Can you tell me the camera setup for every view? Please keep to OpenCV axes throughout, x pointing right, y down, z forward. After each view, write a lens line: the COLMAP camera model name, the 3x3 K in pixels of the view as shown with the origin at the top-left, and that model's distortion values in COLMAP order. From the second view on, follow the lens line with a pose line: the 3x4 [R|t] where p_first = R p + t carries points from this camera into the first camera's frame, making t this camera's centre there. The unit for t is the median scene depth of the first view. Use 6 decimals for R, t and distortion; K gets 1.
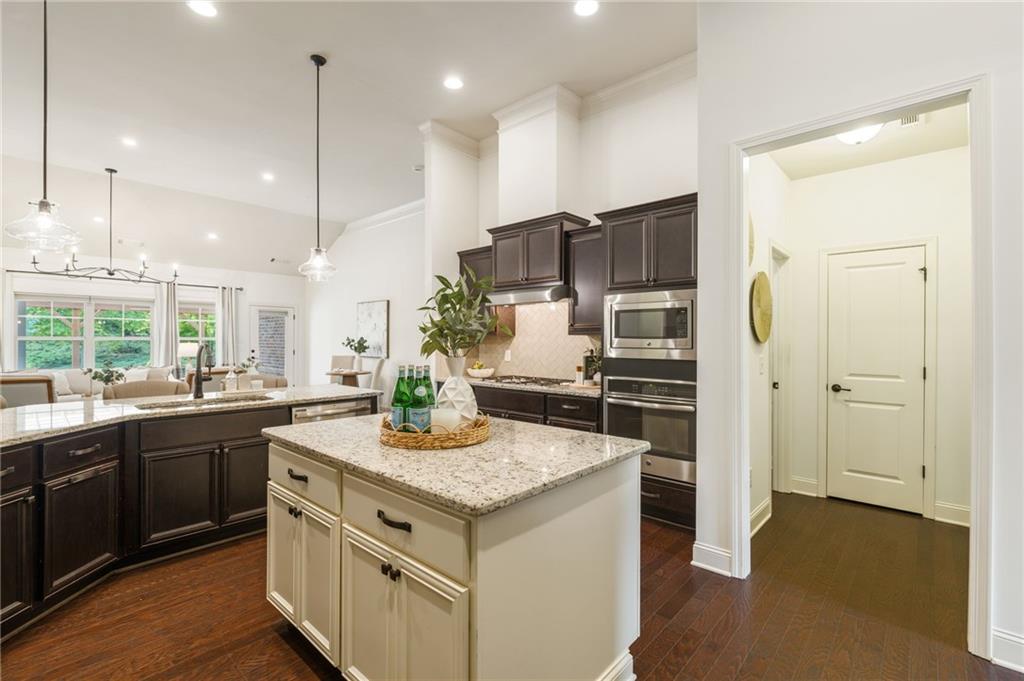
lens RADIAL K [[465.9, 0, 502.2], [0, 465.9, 340.7], [0, 0, 1]] dist [-0.004086, -0.000107]
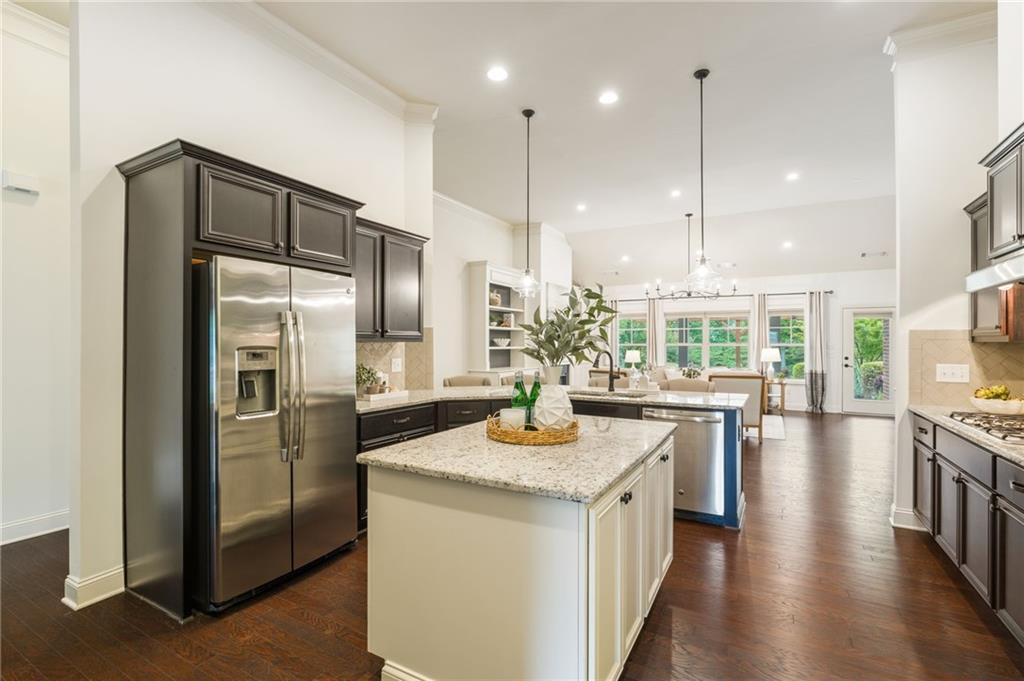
lens RADIAL K [[465.9, 0, 505.9], [0, 465.9, 343.0], [0, 0, 1]] dist [-0.004086, -0.000107]
pose [[0.228693, -0.003882, -0.973491, 0.444490], [-0.001344, 0.999990, -0.004303, -0.005904], [0.973498, 0.002293, 0.228685, 0.314470]]
